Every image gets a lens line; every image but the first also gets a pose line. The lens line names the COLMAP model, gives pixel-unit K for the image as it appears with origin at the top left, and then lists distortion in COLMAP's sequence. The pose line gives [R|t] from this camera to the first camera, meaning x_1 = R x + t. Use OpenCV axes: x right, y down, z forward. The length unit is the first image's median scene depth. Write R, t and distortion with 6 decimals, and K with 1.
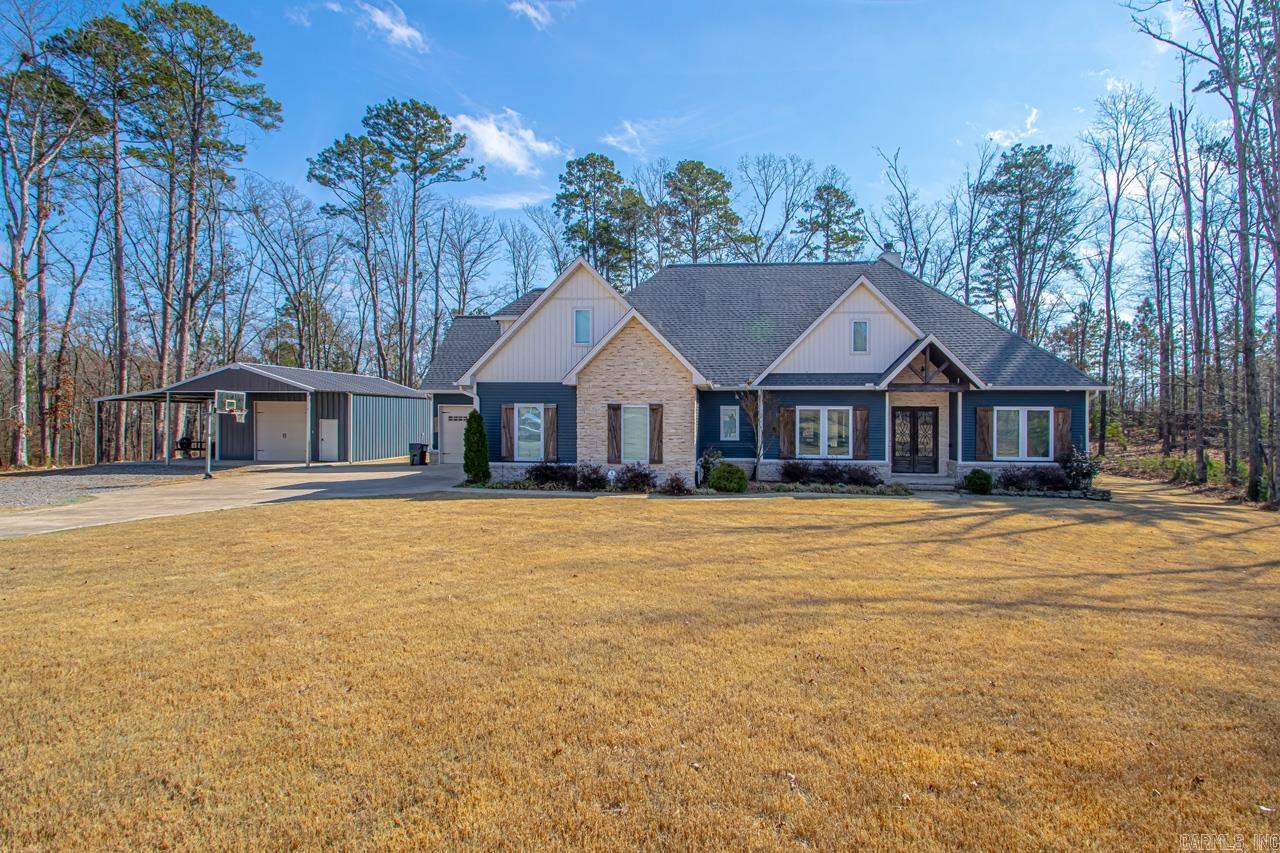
lens RADIAL K [[599.7, 0, 635.2], [0, 599.7, 417.2], [0, 0, 1]] dist [-0.001827, -0.005846]
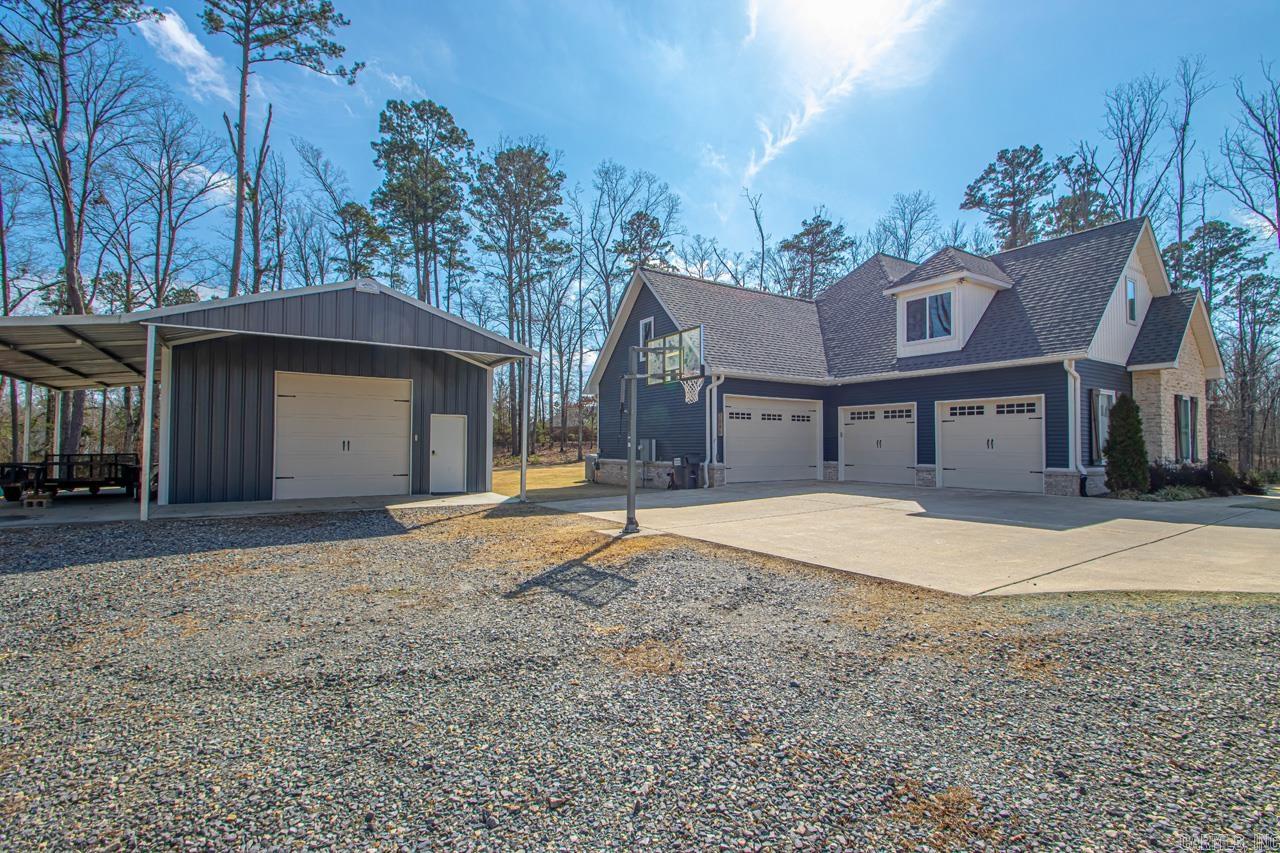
lens RADIAL K [[599.7, 0, 638.3], [0, 599.7, 430.0], [0, 0, 1]] dist [-0.001827, -0.005846]
pose [[0.813058, 0.014115, 0.582012, -0.470791], [-0.001459, 0.999752, -0.022209, 0.019821], [-0.582181, 0.017208, 0.812877, 0.321687]]
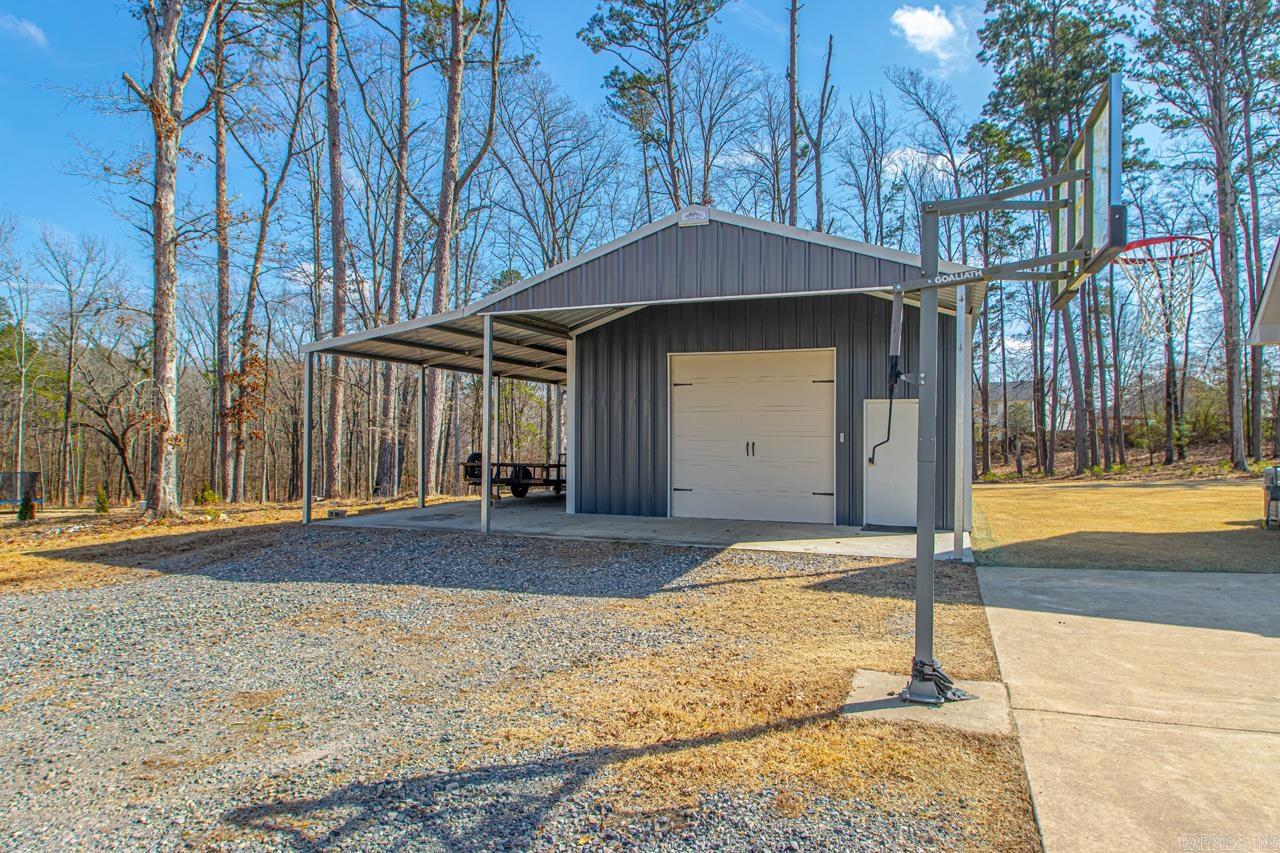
lens RADIAL K [[757.9, 0, 644.3], [0, 757.9, 424.7], [0, 0, 1]] dist [0.006045, -0.002091]
pose [[0.956045, -0.006021, -0.293157, -0.358173], [0.001317, 0.999867, -0.016242, 0.016504], [0.293216, 0.015142, 0.955926, 0.387557]]
